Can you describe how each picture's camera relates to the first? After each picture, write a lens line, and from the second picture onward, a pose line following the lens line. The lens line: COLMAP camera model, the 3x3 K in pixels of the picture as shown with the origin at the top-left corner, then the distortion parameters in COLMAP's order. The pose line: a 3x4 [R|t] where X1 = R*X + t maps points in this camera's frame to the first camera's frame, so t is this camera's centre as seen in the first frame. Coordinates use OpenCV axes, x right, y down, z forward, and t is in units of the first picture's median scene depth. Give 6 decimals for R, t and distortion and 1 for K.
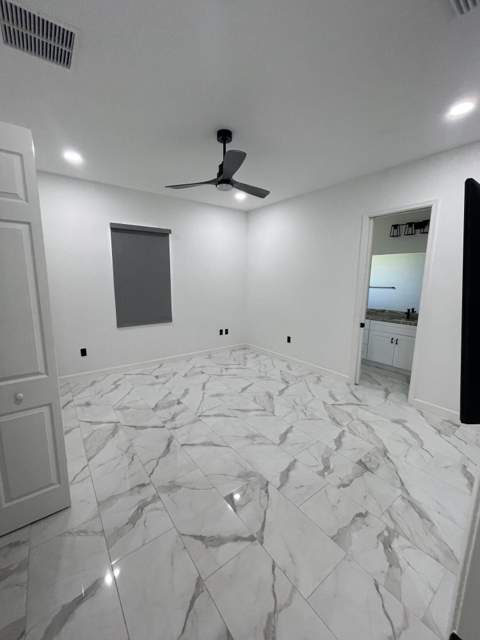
lens RADIAL K [[258.4, 0, 237.5], [0, 258.4, 319.2], [0, 0, 1]] dist [0.001376, 0.000133]
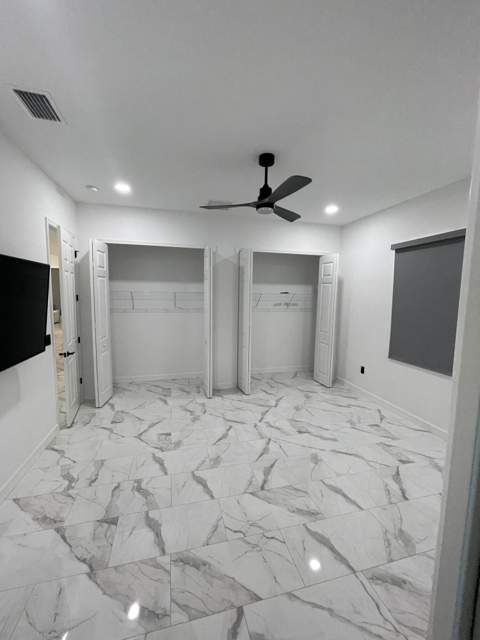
lens RADIAL K [[258.4, 0, 236.9], [0, 258.4, 319.9], [0, 0, 1]] dist [0.001376, 0.000133]
pose [[-0.380335, 0.079531, -0.921423, 0.693316], [-0.165518, 0.974357, 0.152420, -0.181786], [0.909917, 0.210483, -0.357418, 1.010588]]
